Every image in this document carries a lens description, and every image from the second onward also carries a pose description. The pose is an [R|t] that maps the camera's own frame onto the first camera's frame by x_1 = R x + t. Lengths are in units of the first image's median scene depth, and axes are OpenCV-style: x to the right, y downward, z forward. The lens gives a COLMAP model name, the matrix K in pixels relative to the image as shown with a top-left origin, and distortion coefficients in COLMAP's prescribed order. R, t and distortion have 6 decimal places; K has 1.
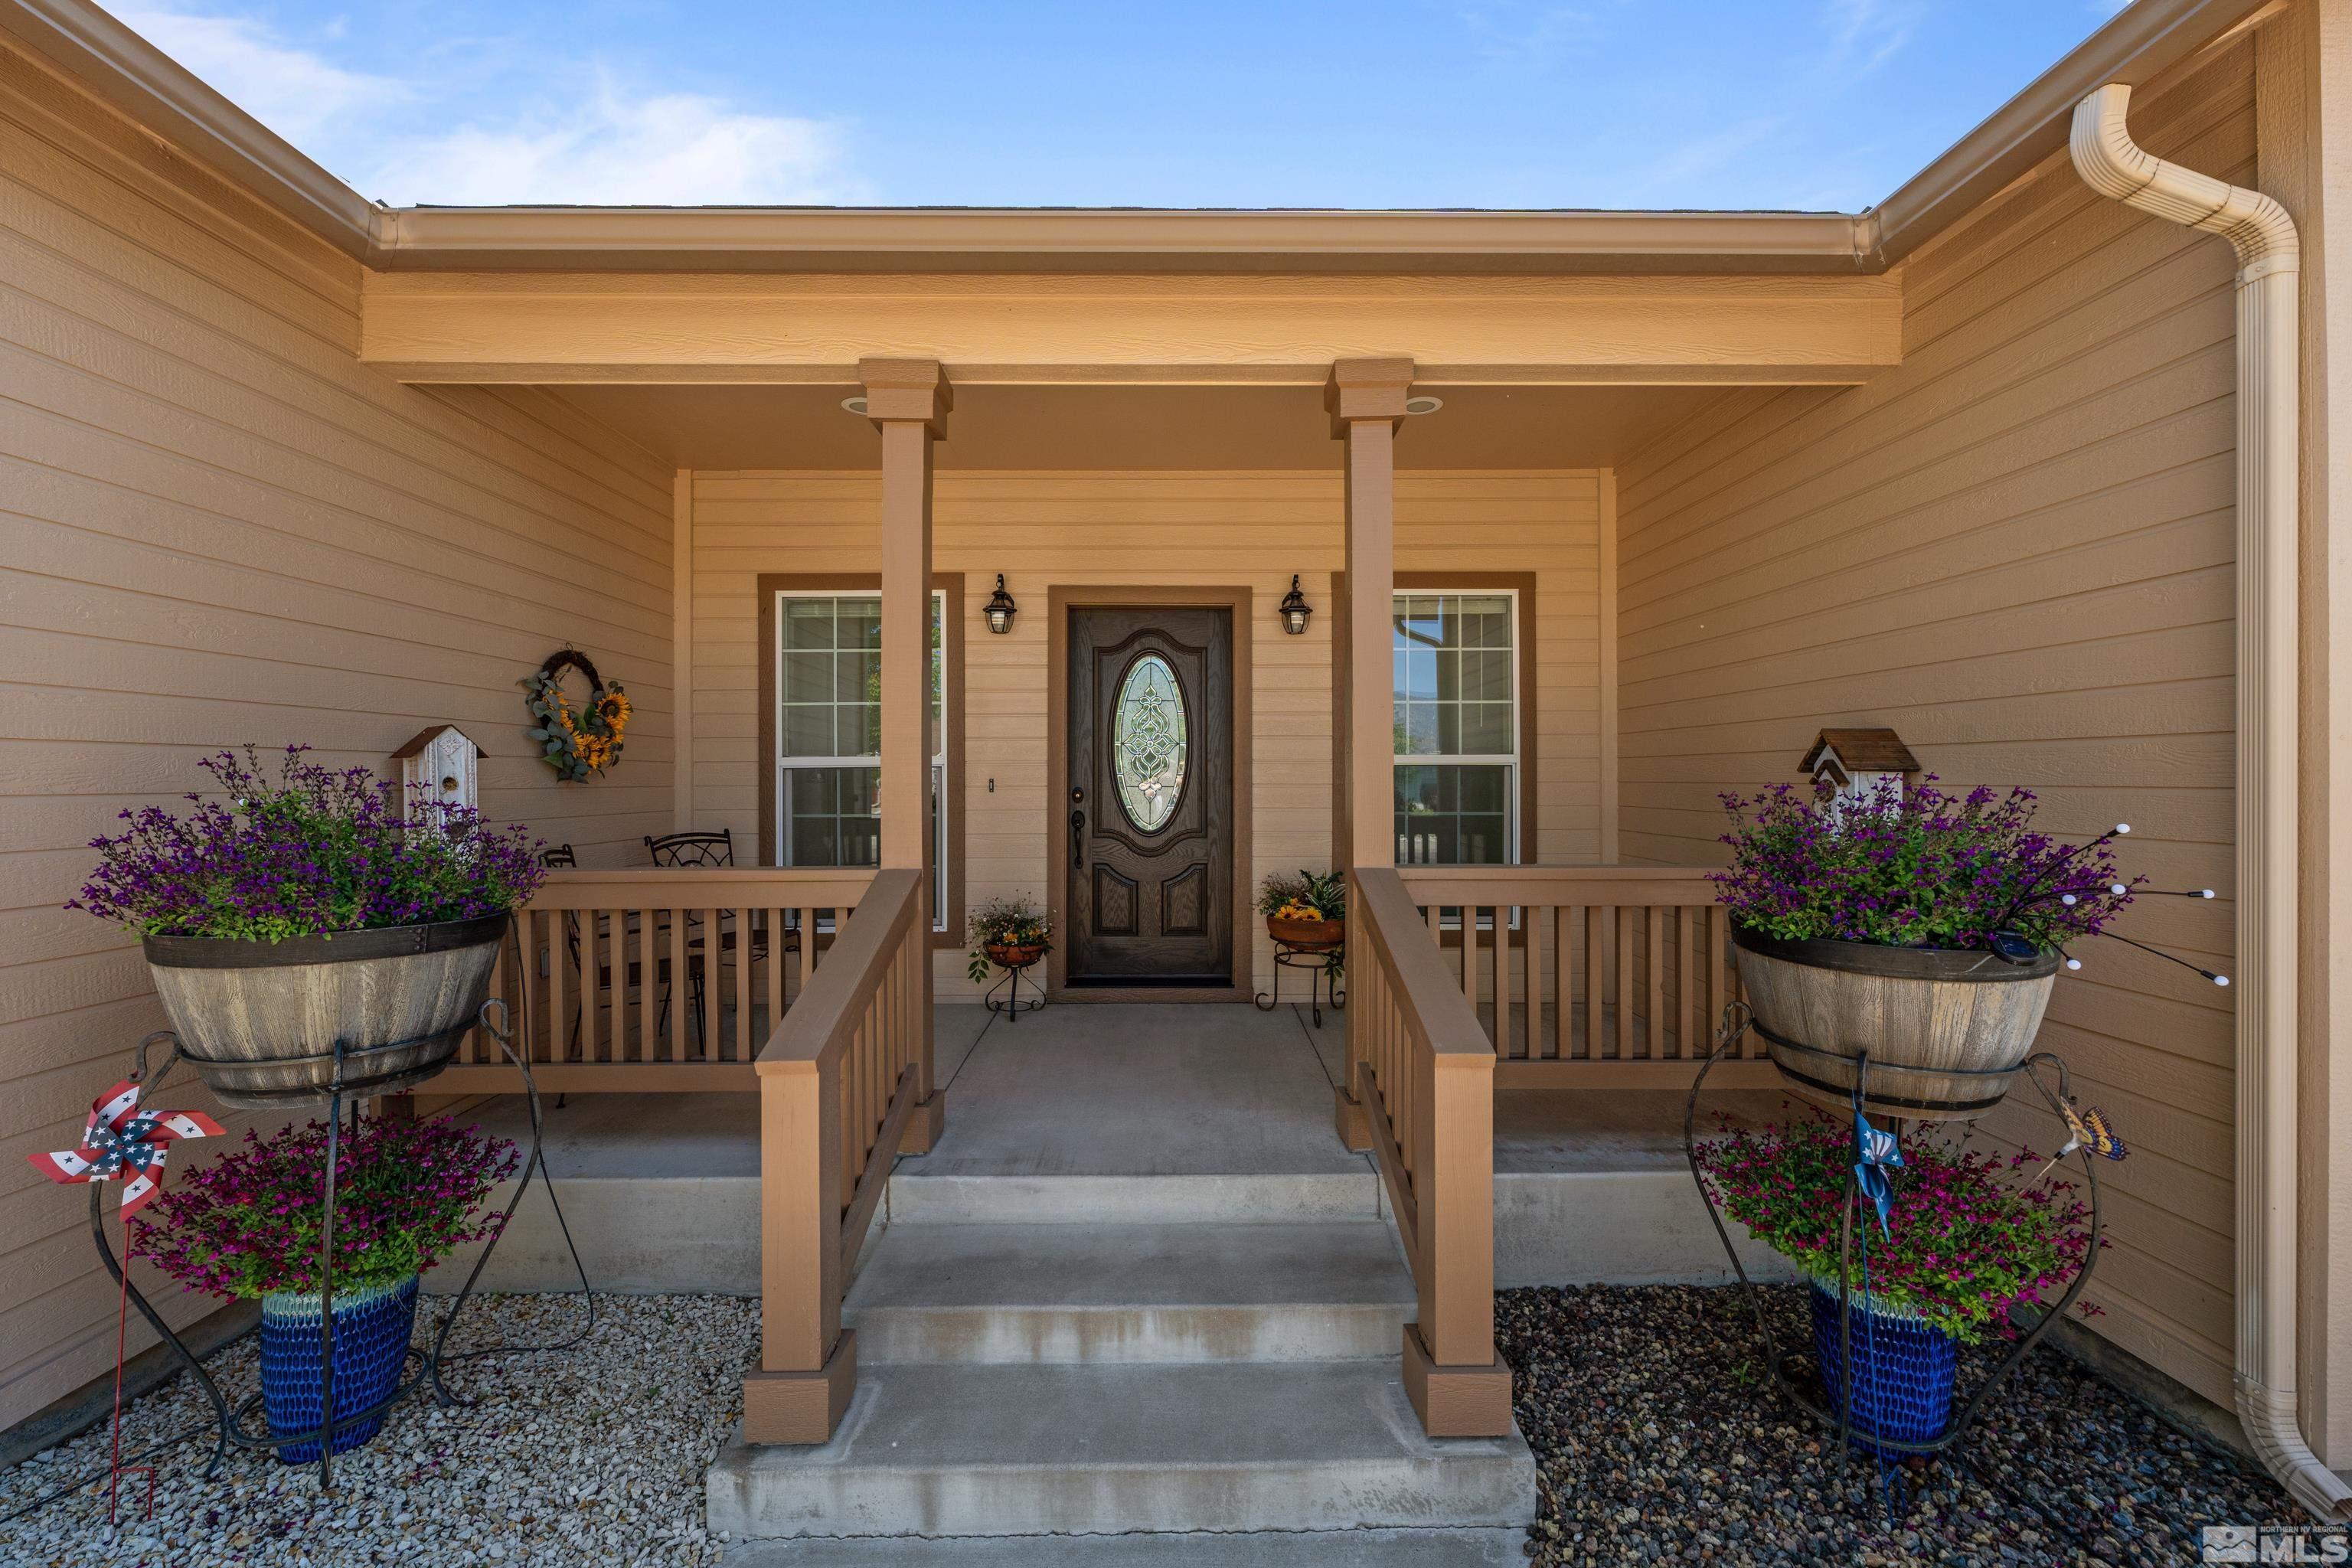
lens RADIAL K [[938.7, 0, 1177.4], [0, 938.7, 772.6], [0, 0, 1]] dist [0.000947, 0.000002]
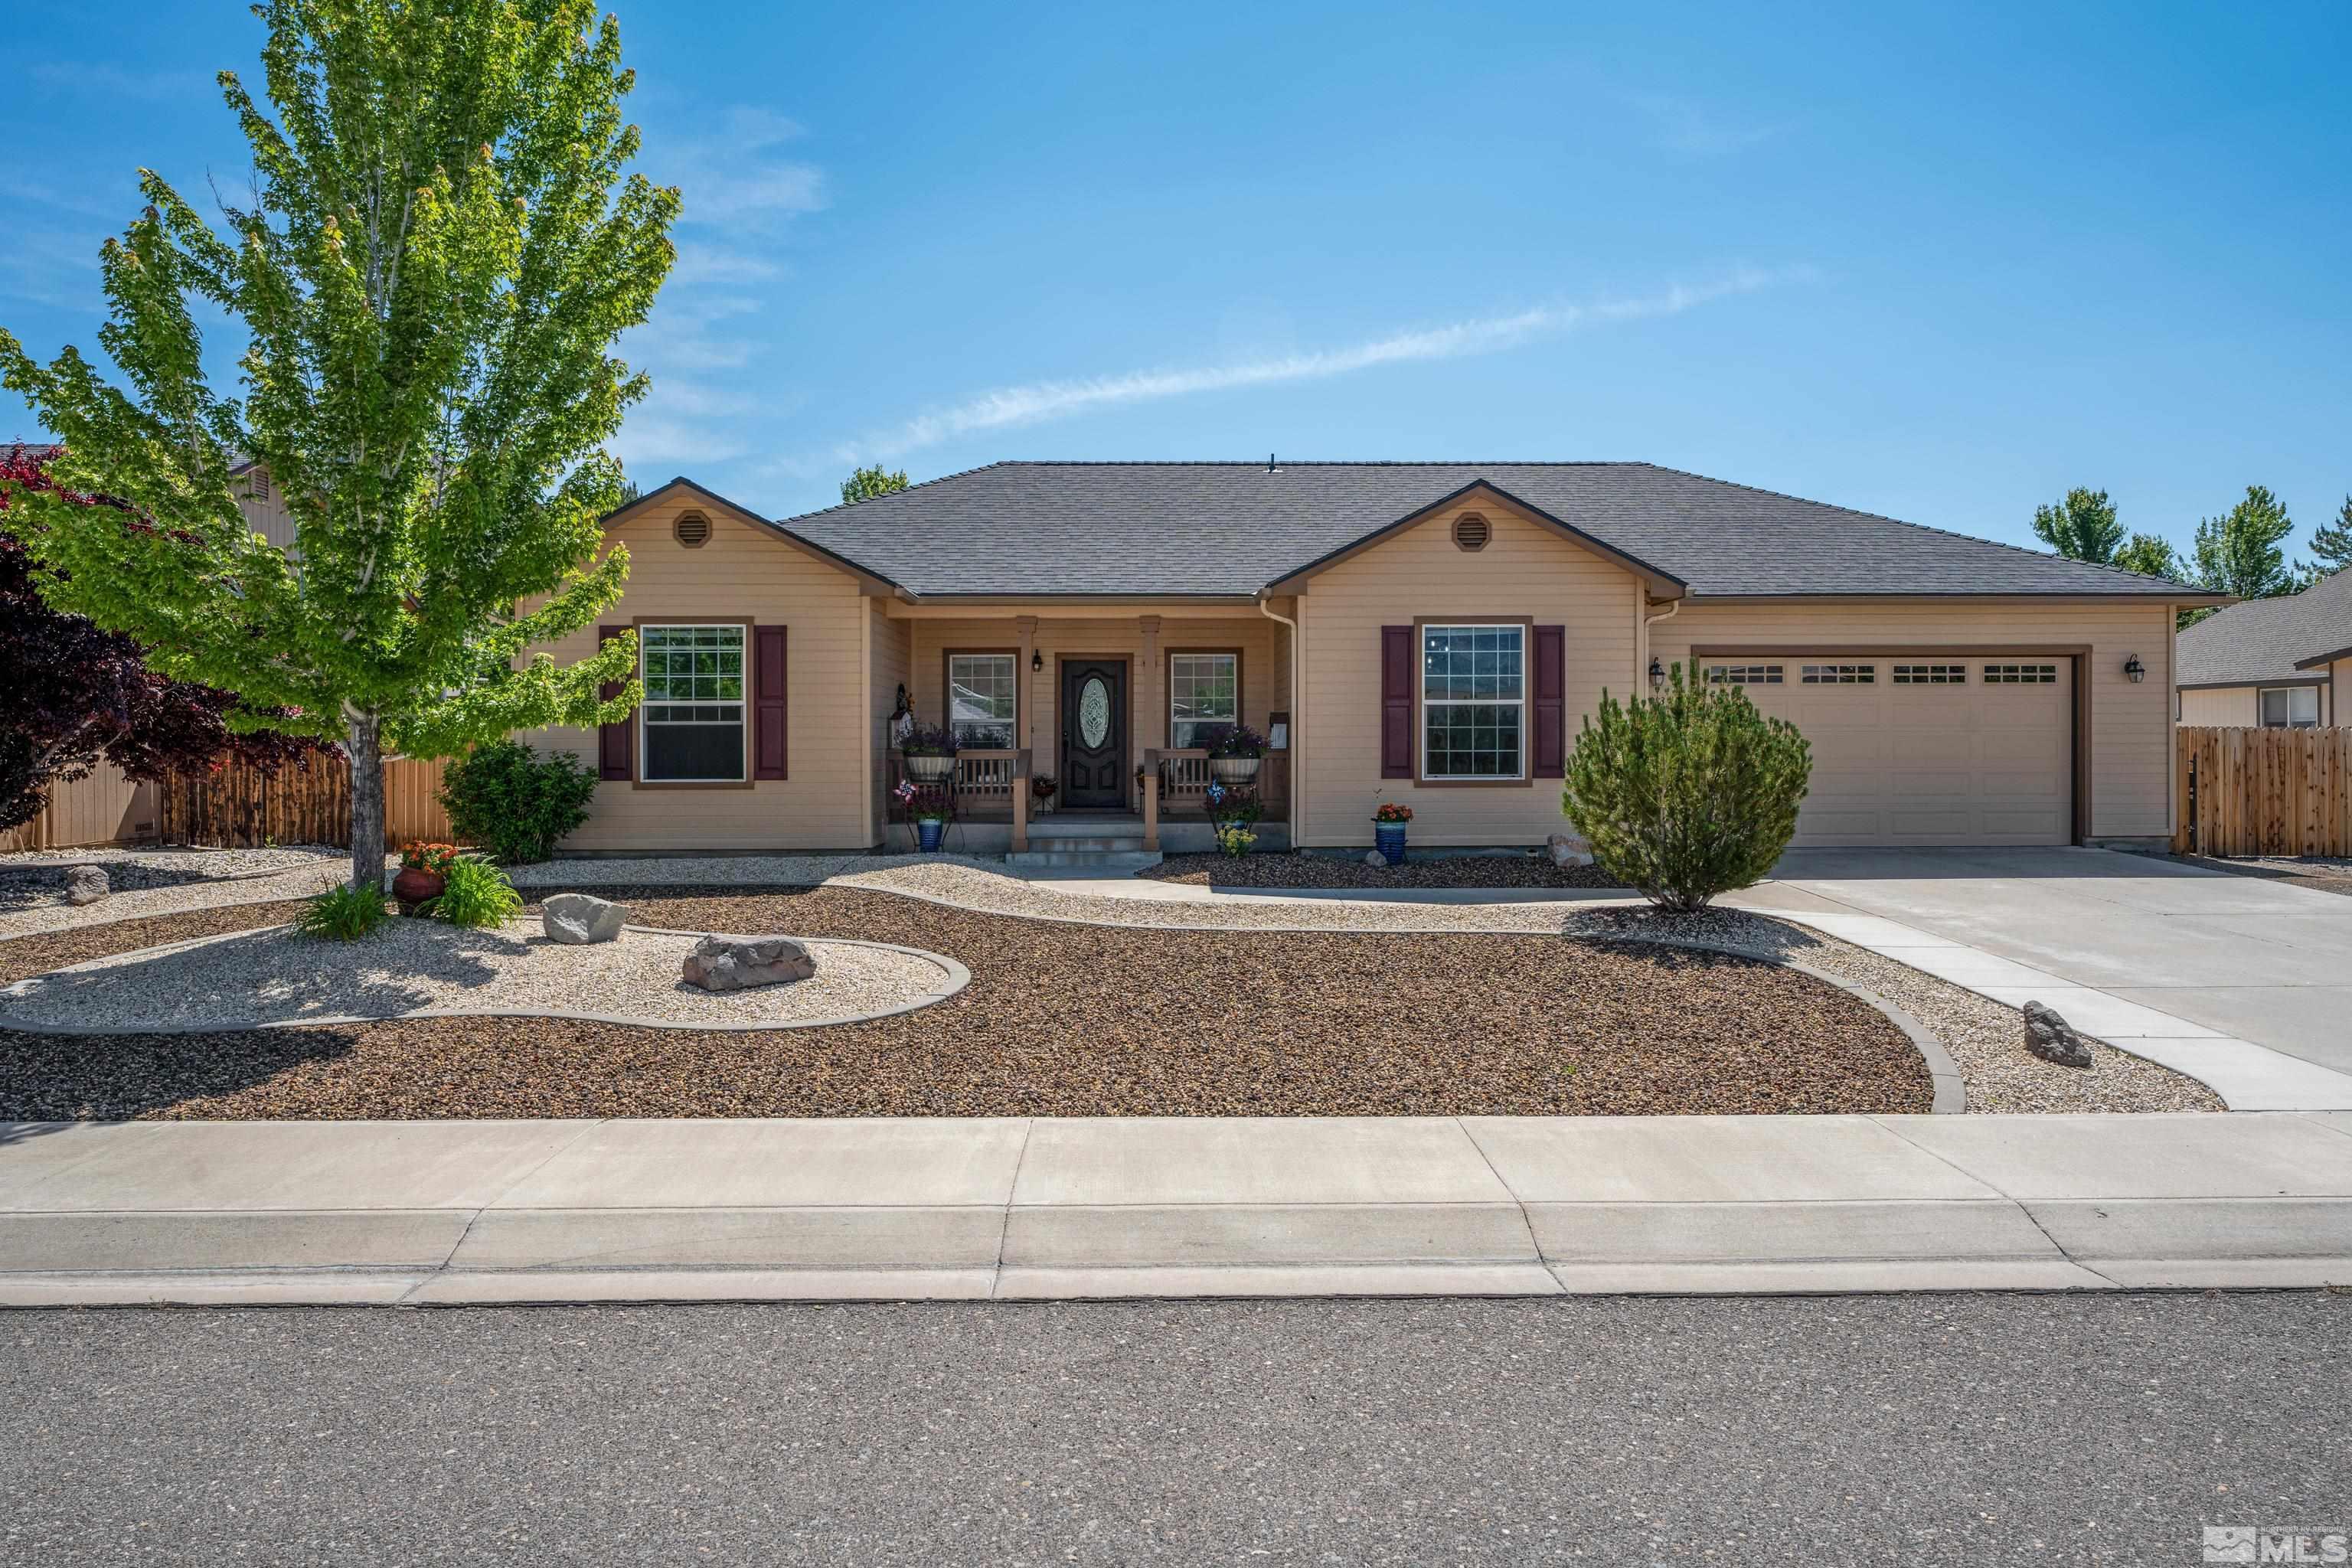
lens RADIAL K [[1441.7, 0, 1175.9], [0, 1441.7, 779.3], [0, 0, 1]] dist [0.000026, -0.000016]
pose [[0.999947, 0.001350, 0.010202, 0.206446], [-0.001676, 0.999487, 0.031980, 0.029140], [-0.010153, -0.031995, 0.999436, -3.922037]]
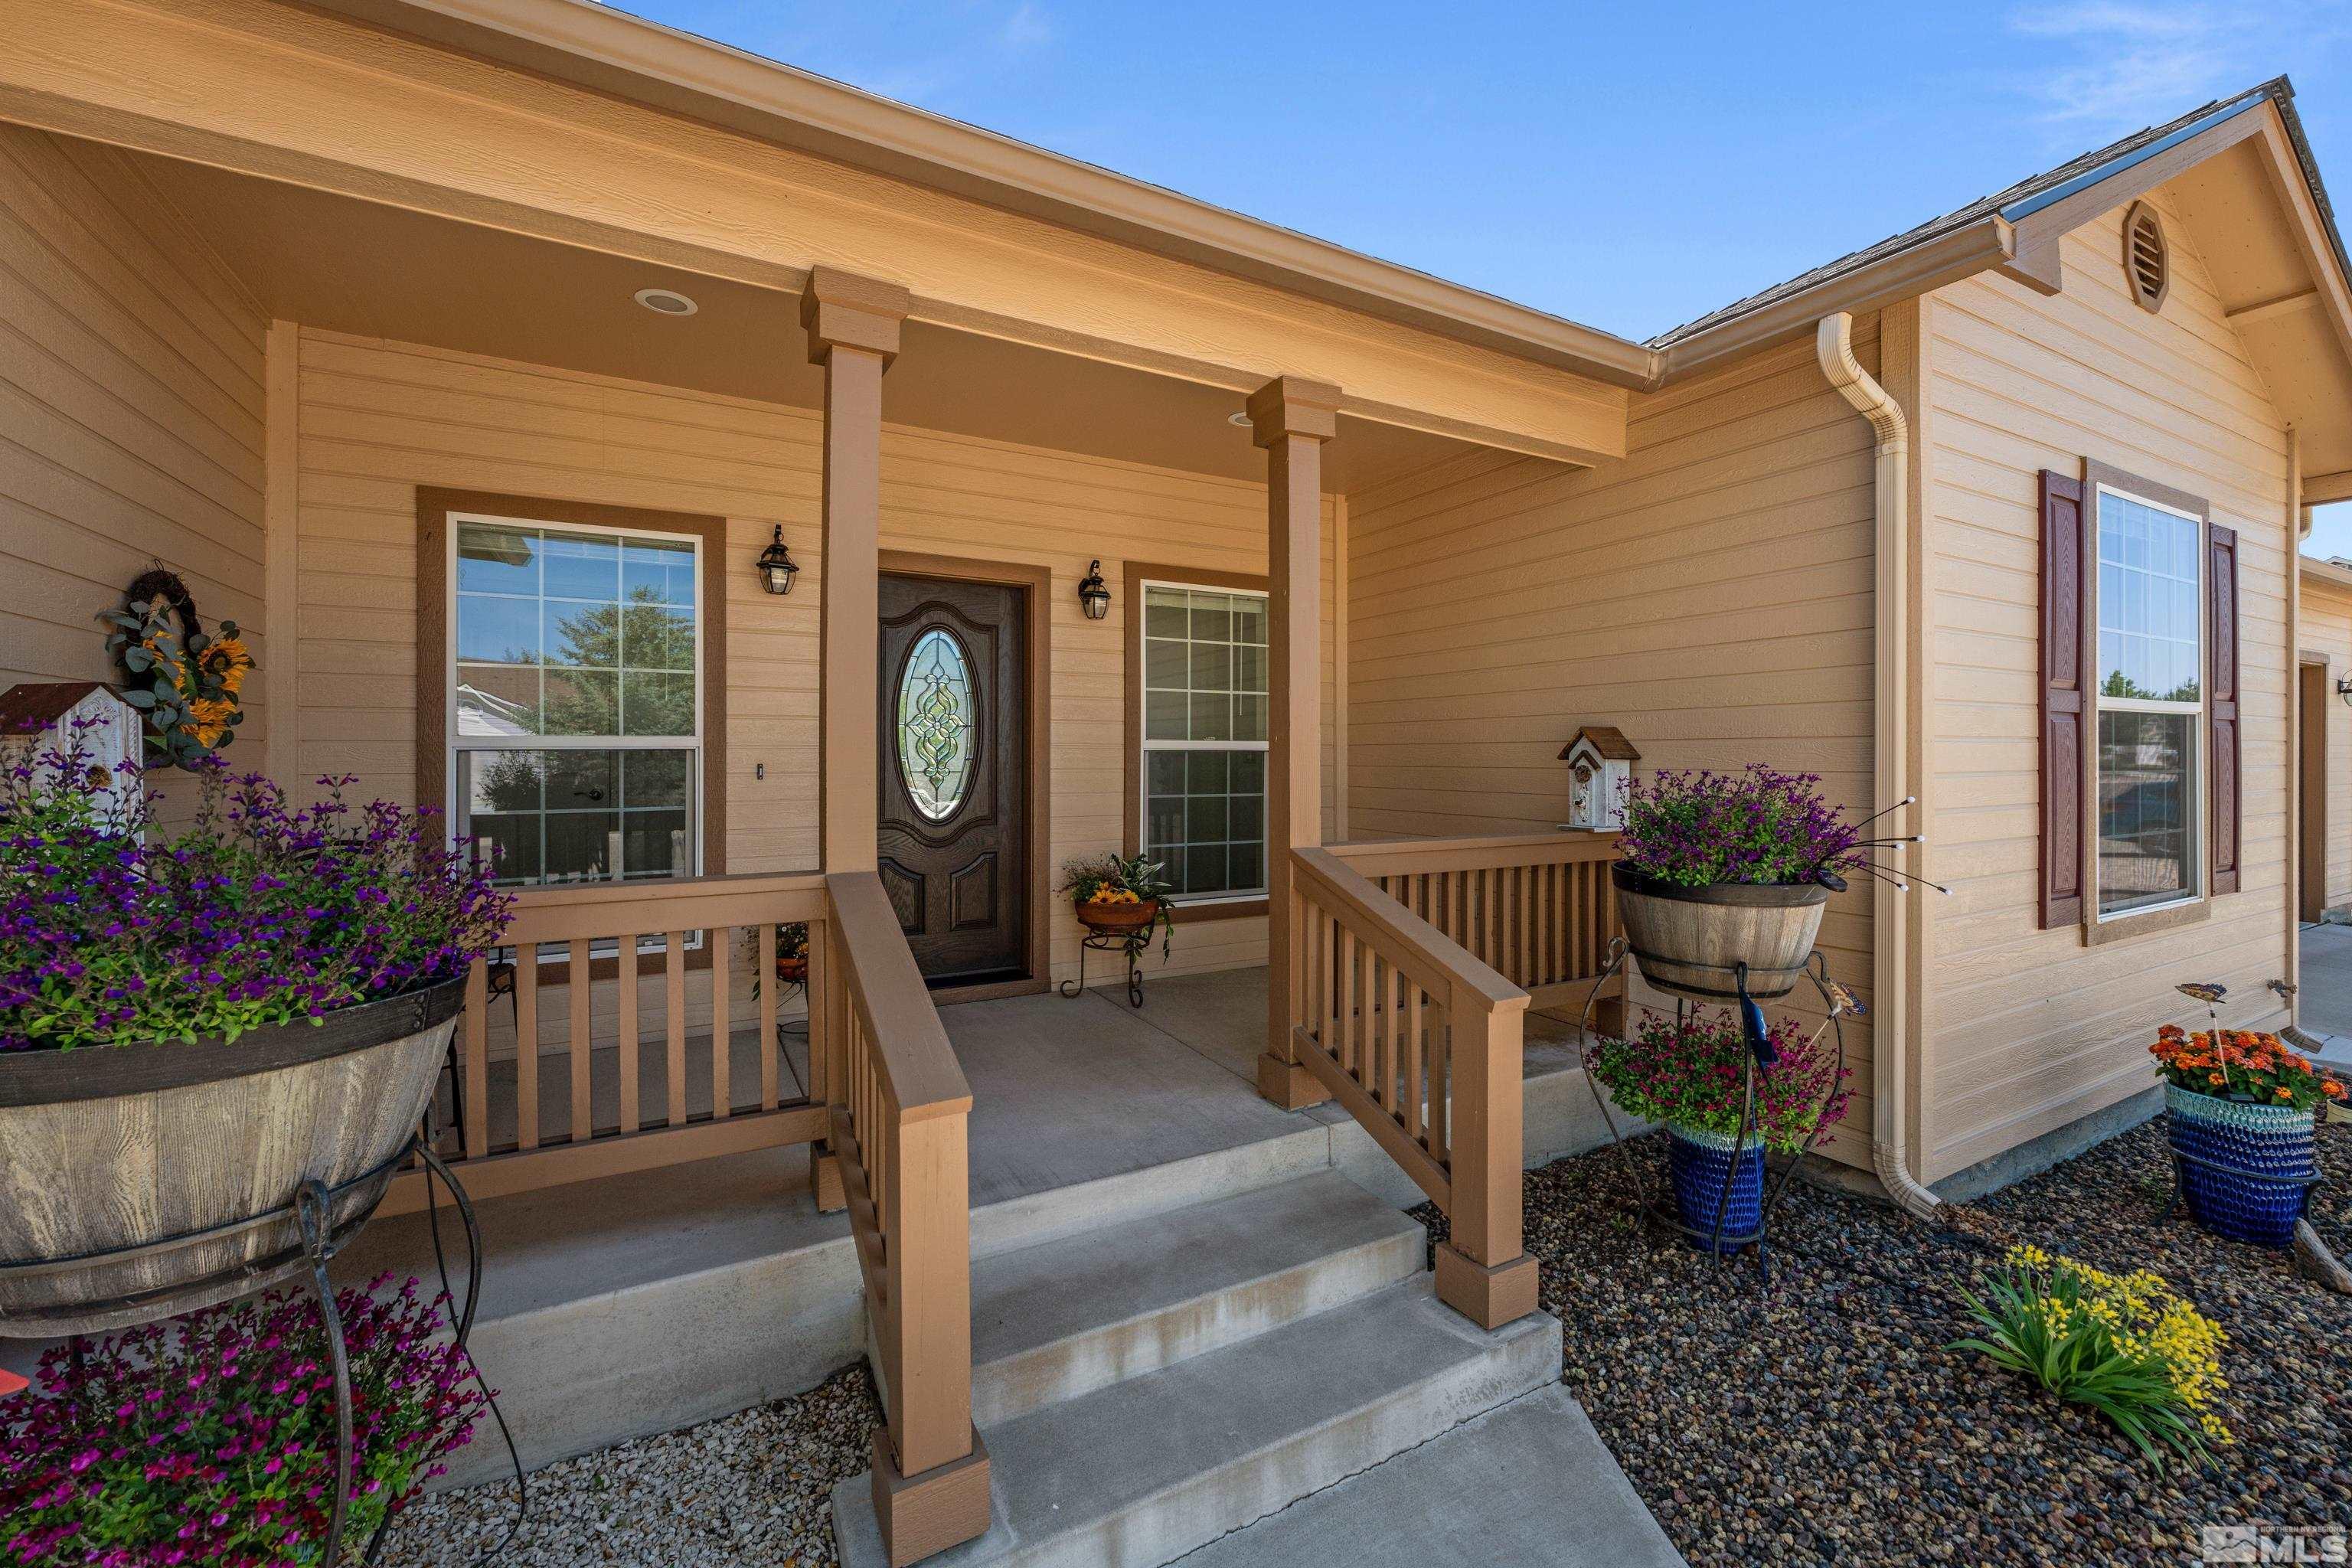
lens RADIAL K [[953.5, 0, 1183.6], [0, 953.5, 751.7], [0, 0, 1]] dist [0.001415, -0.000154]
pose [[0.879838, 0.004738, 0.475250, -0.356343], [-0.004080, 0.999989, -0.002416, -0.005003], [-0.475256, 0.000186, 0.879847, 0.075407]]
